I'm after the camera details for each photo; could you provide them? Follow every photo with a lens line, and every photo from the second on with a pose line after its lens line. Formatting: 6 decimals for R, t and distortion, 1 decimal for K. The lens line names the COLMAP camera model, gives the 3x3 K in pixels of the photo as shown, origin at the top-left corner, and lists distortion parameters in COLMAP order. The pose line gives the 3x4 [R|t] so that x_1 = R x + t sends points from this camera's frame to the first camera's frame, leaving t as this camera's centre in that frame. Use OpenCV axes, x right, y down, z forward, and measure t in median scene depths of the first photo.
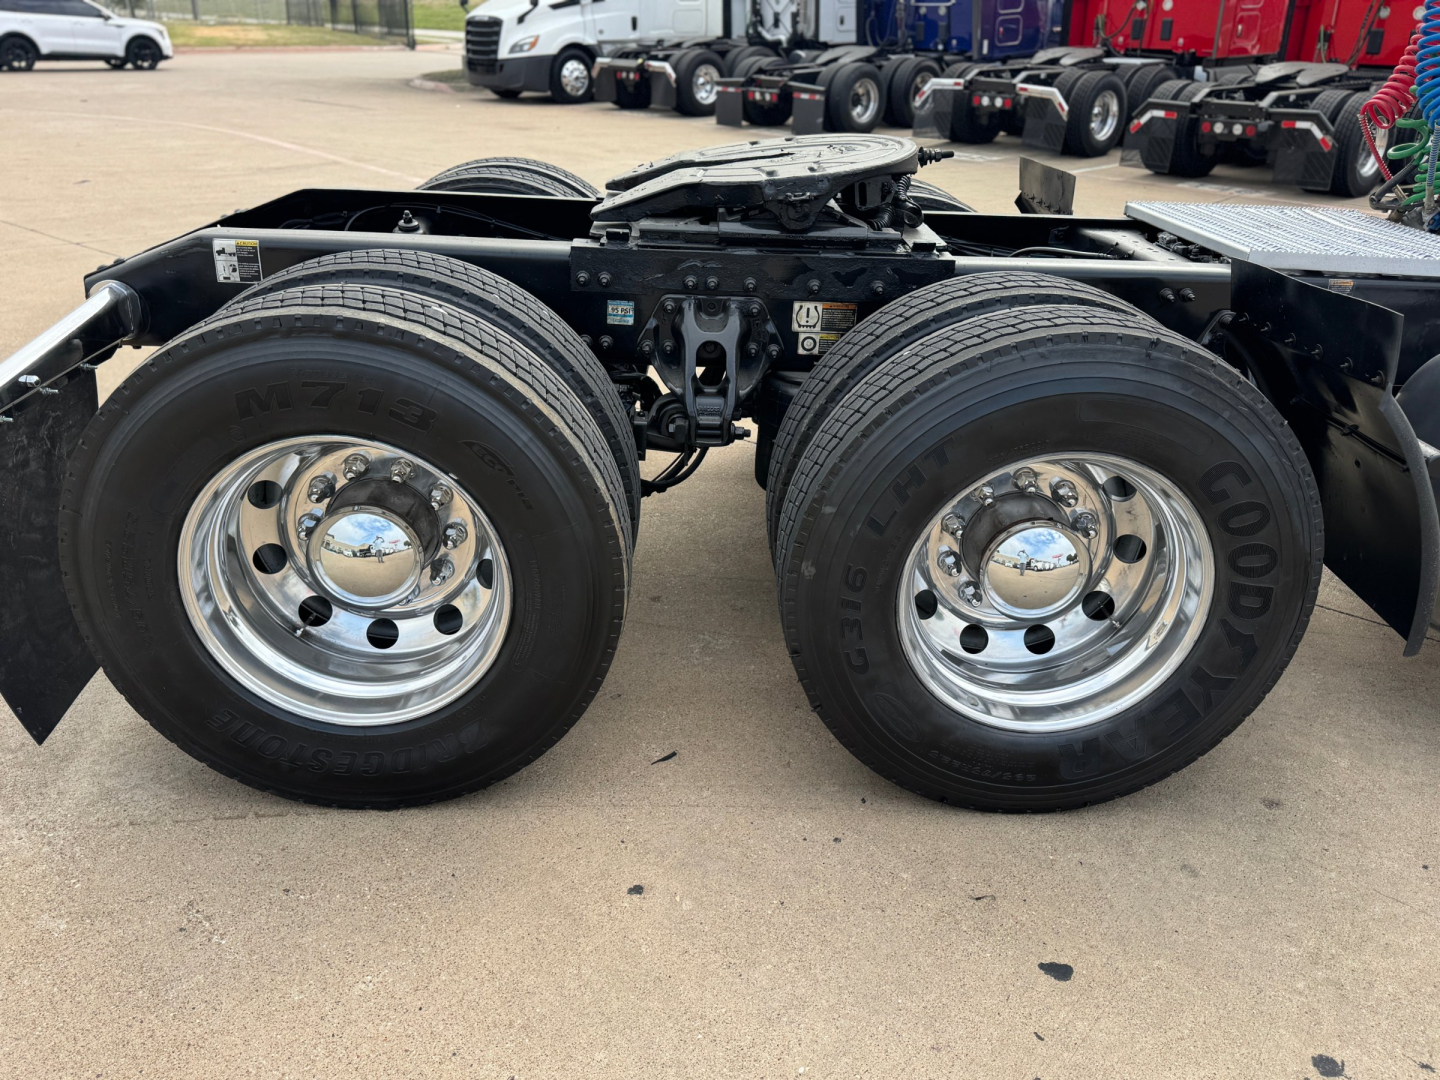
lens RADIAL K [[1136.1, 0, 717.3], [0, 1136.1, 546.4], [0, 0, 1]] dist [0.061773, -0.088009]
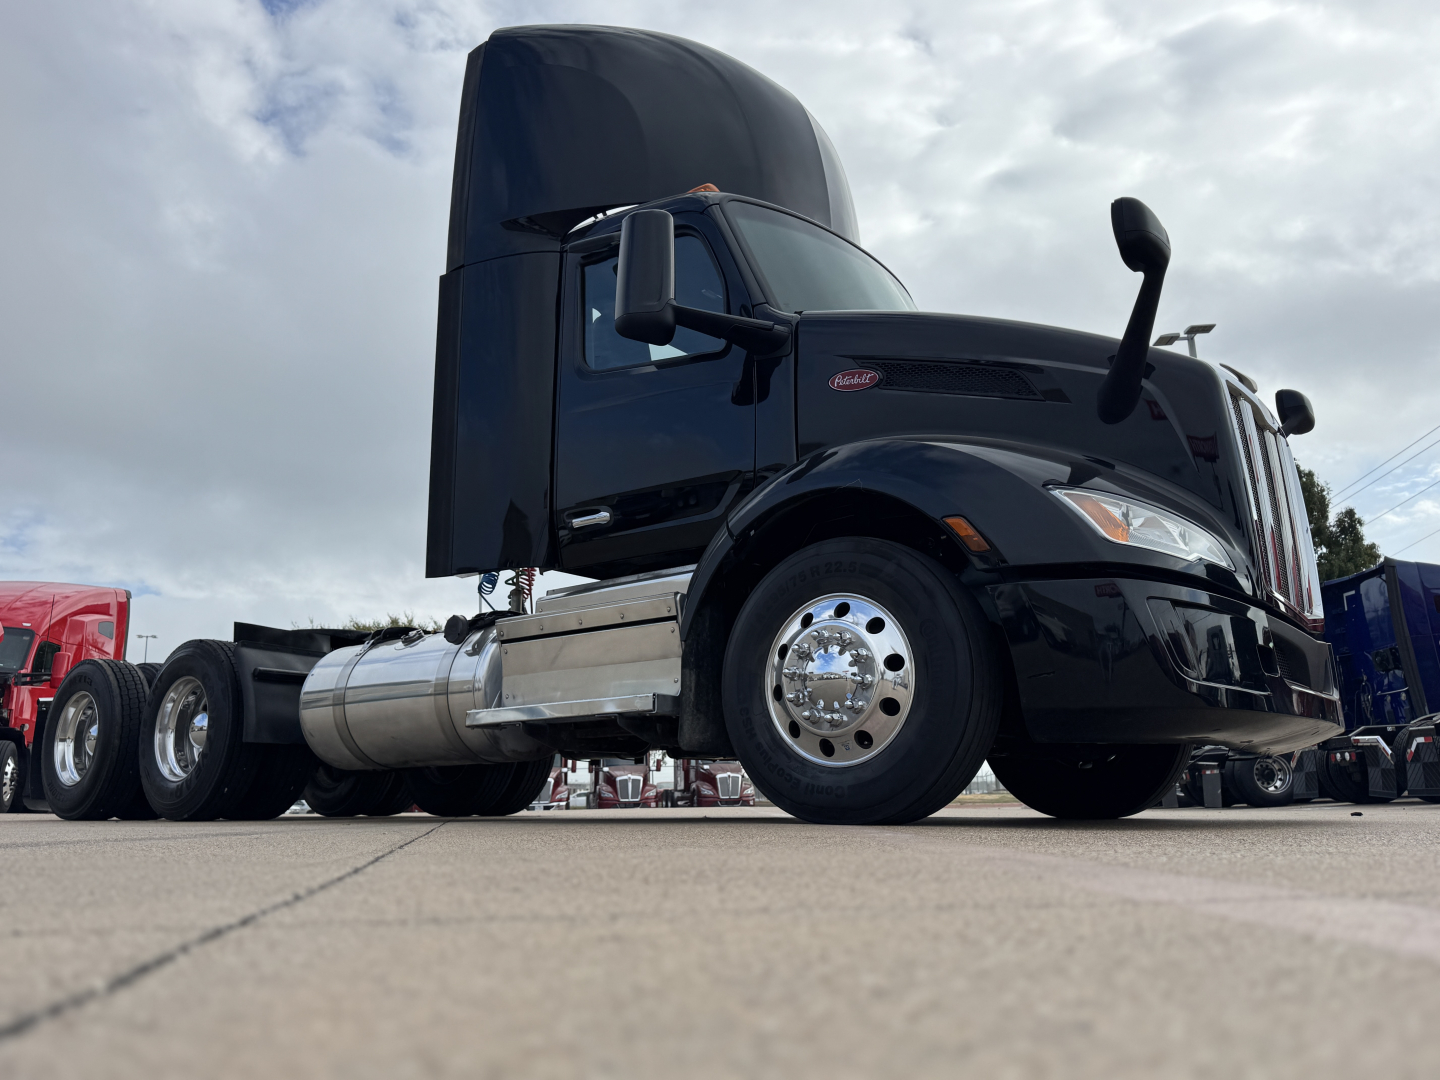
lens RADIAL K [[1136.1, 0, 726.4], [0, 1136.1, 547.6], [0, 0, 1]] dist [0.061773, -0.088009]
pose [[0.768073, -0.182902, -0.613686, 0.481789], [-0.233341, 0.812513, -0.534204, 0.135717], [0.596335, 0.553506, 0.581391, -0.023054]]
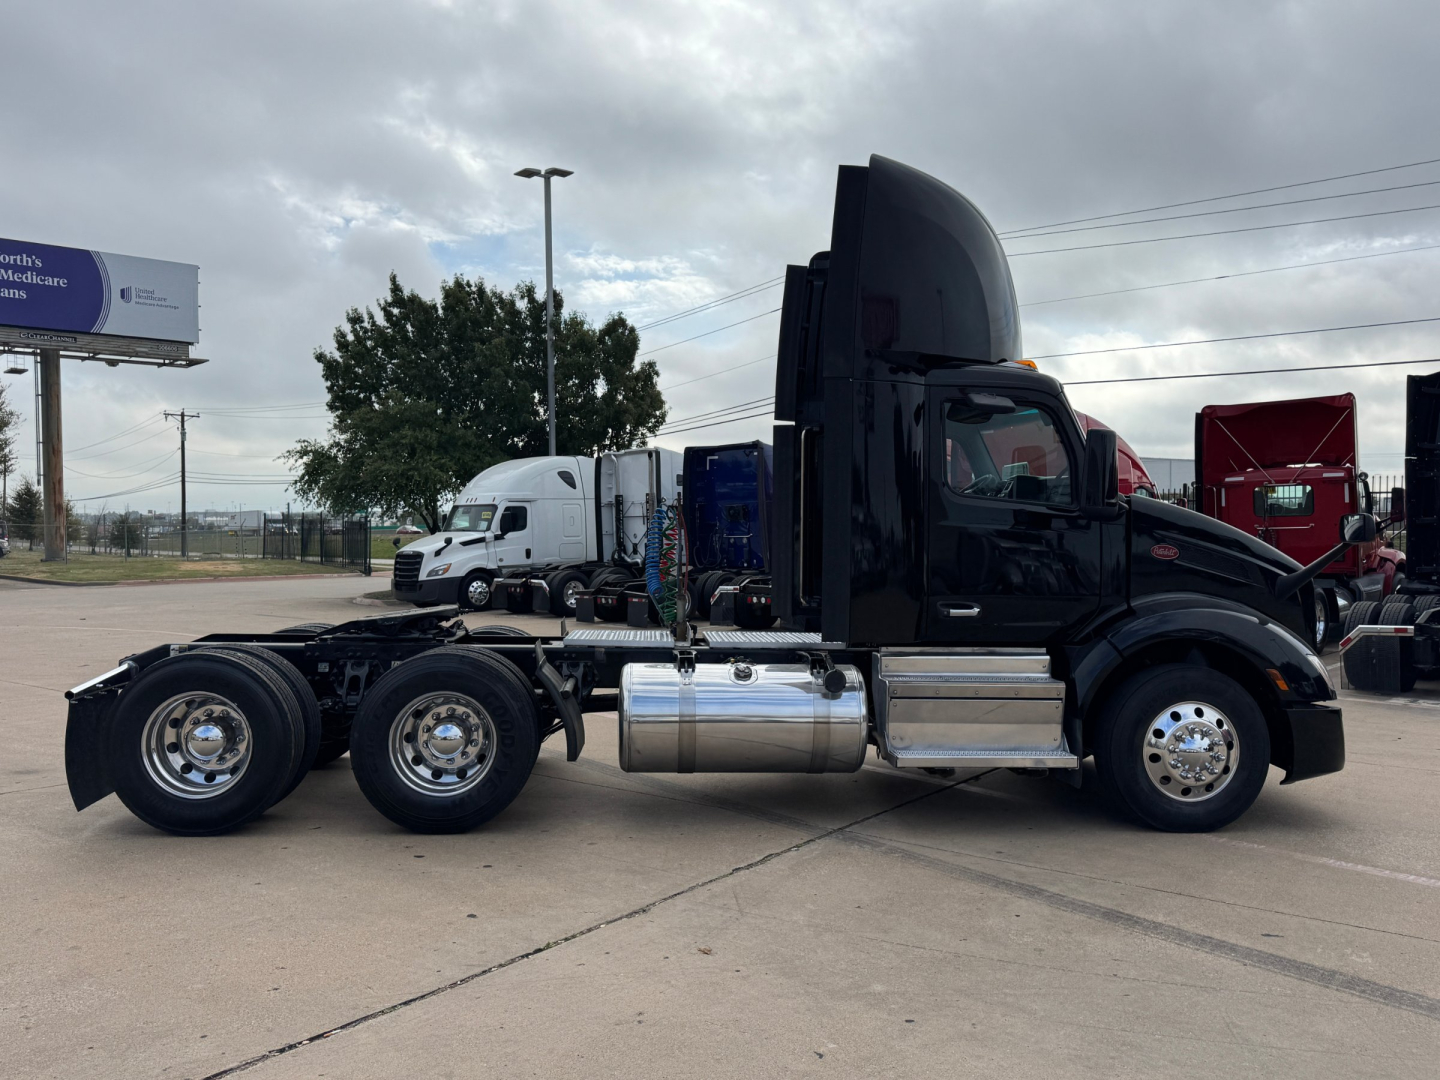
lens RADIAL K [[1136.1, 0, 727.7], [0, 1136.1, 535.4], [0, 0, 1]] dist [0.061773, -0.088009]
pose [[0.998446, -0.022170, 0.051137, 0.129992], [0.041728, 0.905573, -0.422132, 0.122072], [-0.036949, 0.423610, 0.905091, -0.282593]]
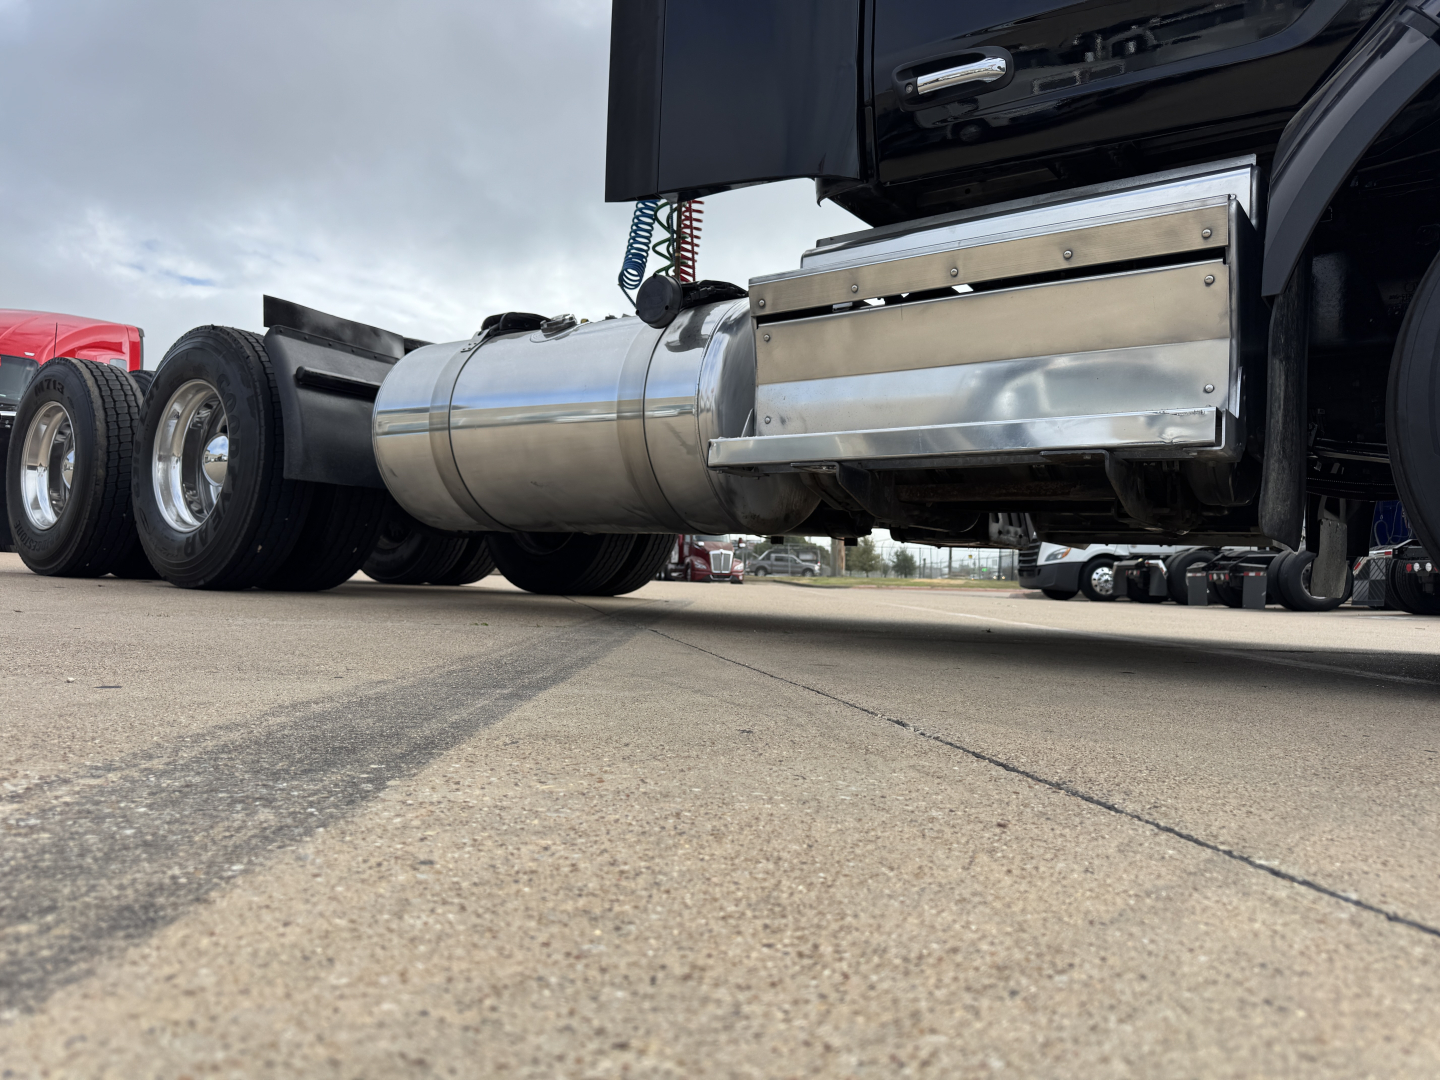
lens RADIAL K [[1022.7, 0, 707.3], [0, 1022.7, 544.5], [0, 0, 1]] dist [0.037935, -0.013636]
pose [[0.779096, -0.021243, -0.626545, 0.313710], [-0.276277, 0.885505, -0.373567, 0.090080], [0.562744, 0.464145, 0.684024, 0.048217]]
